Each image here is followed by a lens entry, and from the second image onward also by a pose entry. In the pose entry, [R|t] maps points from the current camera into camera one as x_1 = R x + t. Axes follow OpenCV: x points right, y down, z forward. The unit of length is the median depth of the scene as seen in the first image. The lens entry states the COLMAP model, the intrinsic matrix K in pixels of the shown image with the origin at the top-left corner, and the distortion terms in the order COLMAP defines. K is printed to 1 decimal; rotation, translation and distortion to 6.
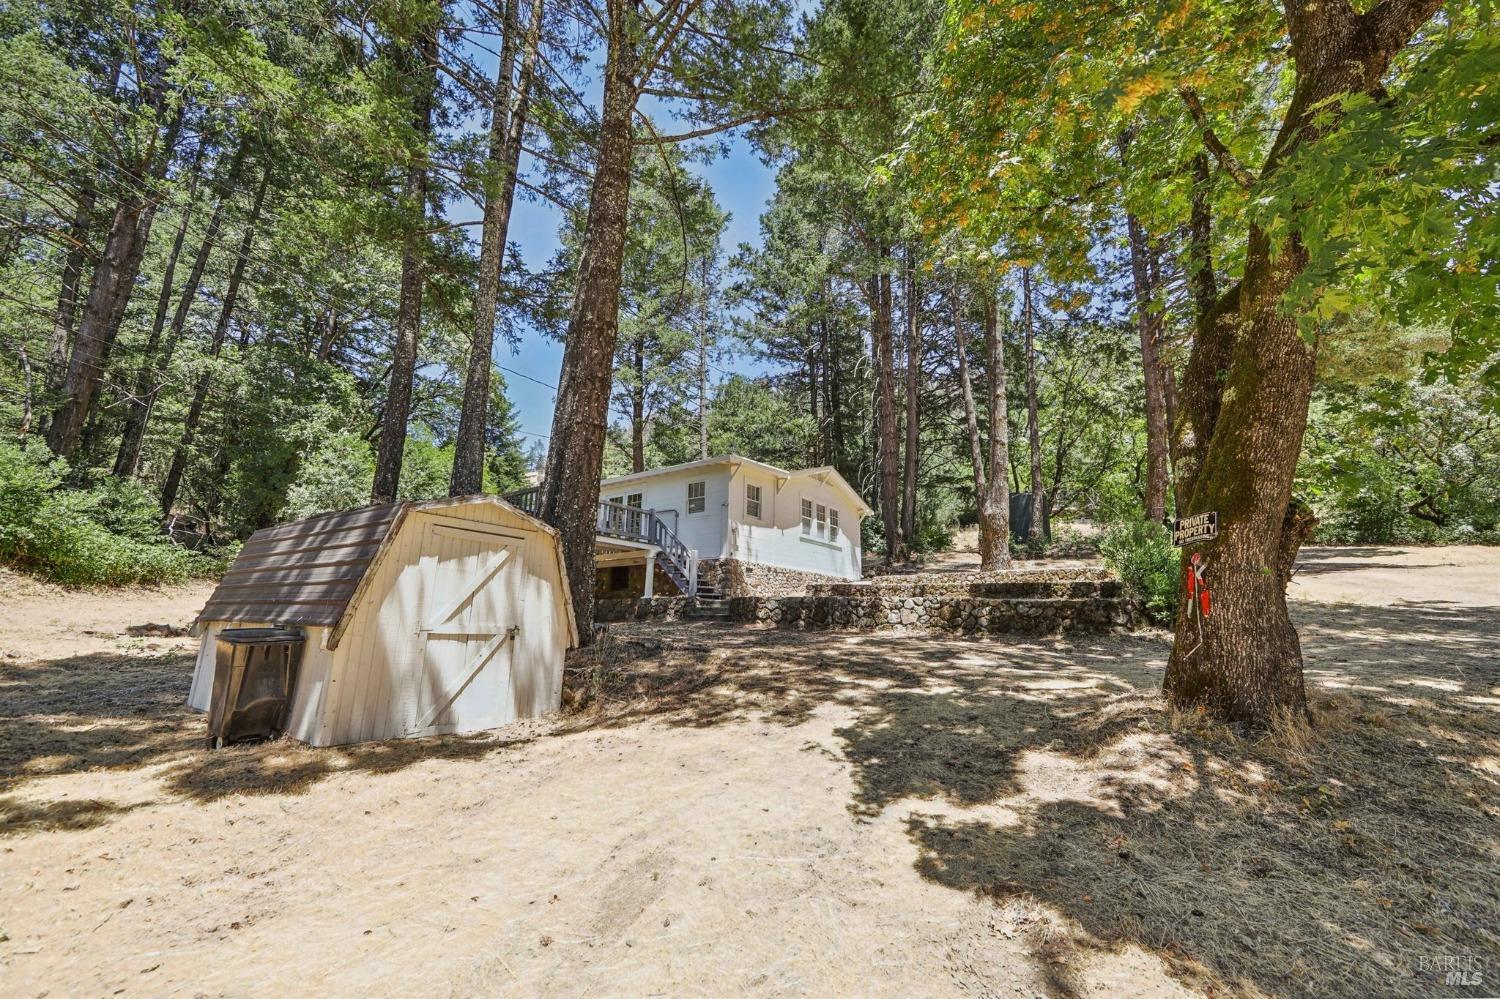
lens RADIAL K [[589.0, 0, 750.0], [0, 589.0, 499.5], [0, 0, 1]] dist [-0.003632, -0.000136]
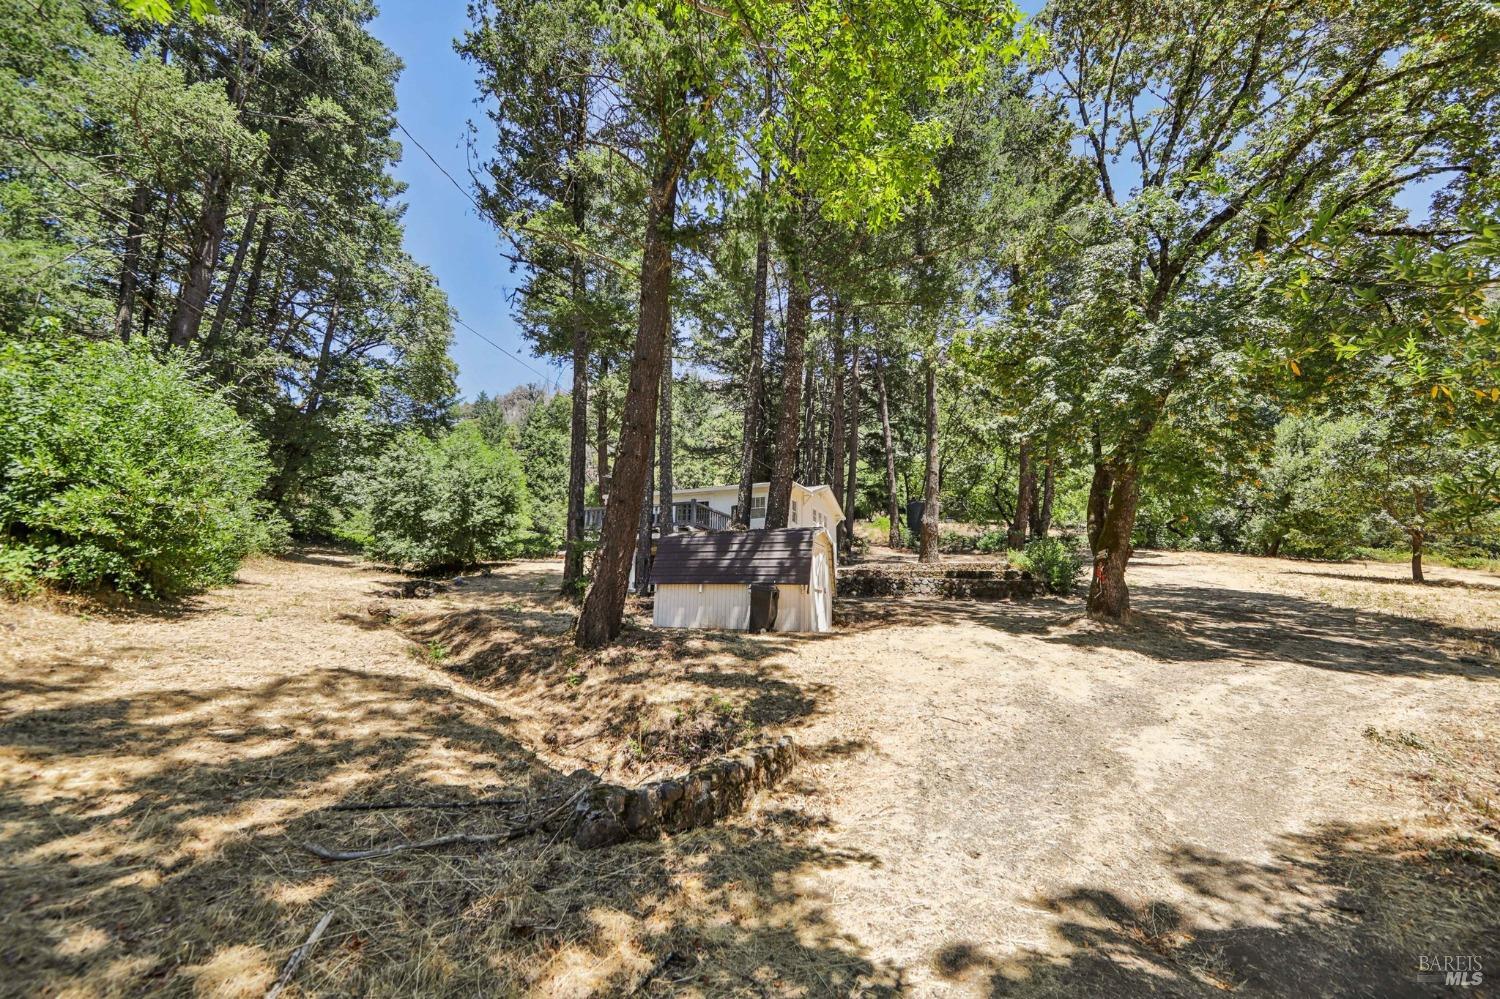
lens RADIAL K [[589.0, 0, 750.0], [0, 589.0, 499.5], [0, 0, 1]] dist [-0.003632, -0.000136]
pose [[0.973899, 0.044653, 0.222548, -0.351777], [-0.050655, 0.998488, 0.021331, -0.043277], [-0.221259, -0.032047, 0.974688, -0.322419]]
